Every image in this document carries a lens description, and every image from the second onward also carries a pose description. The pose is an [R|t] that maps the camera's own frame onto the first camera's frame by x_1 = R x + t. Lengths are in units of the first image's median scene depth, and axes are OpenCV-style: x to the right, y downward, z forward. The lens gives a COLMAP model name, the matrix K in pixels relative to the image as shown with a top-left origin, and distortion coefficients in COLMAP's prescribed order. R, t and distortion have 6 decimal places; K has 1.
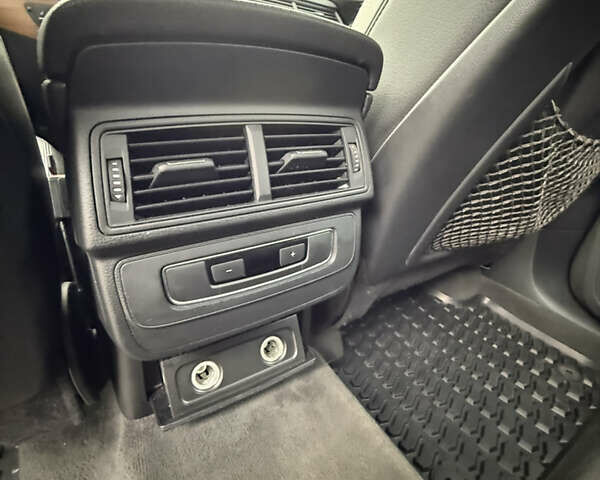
lens RADIAL K [[318.7, 0, 300.0], [0, 318.7, 240.0], [0, 0, 1]] dist [0.001054, -0.001245]
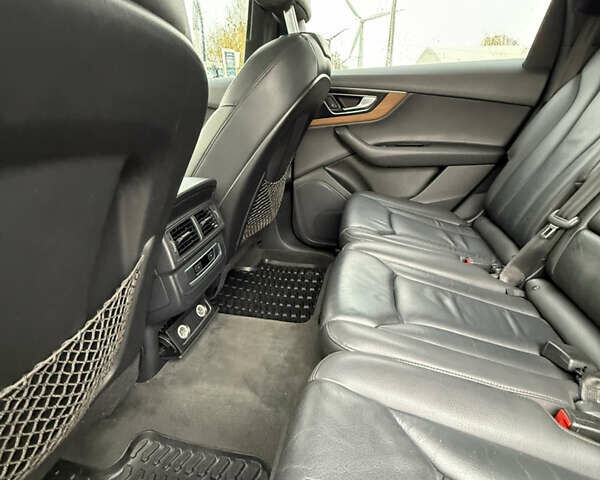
lens RADIAL K [[318.7, 0, 300.0], [0, 318.7, 240.0], [0, 0, 1]] dist [0.001054, -0.001245]
pose [[0.693040, -0.344866, 0.633059, -0.757502], [0.371037, 0.923546, 0.096920, -0.036018], [-0.618084, 0.167719, 0.768012, -1.011664]]
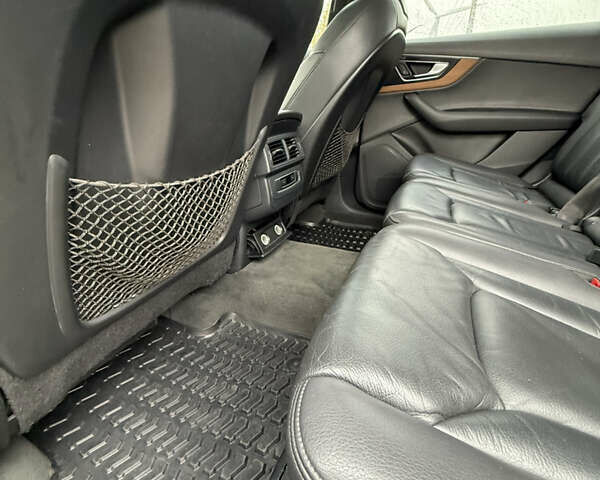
lens RADIAL K [[318.7, 0, 300.0], [0, 318.7, 240.0], [0, 0, 1]] dist [0.001054, -0.001245]
pose [[0.812568, -0.282355, 0.509911, -1.179843], [0.303019, 0.951957, 0.044255, 0.349746], [-0.497909, 0.118552, 0.859088, -1.146619]]
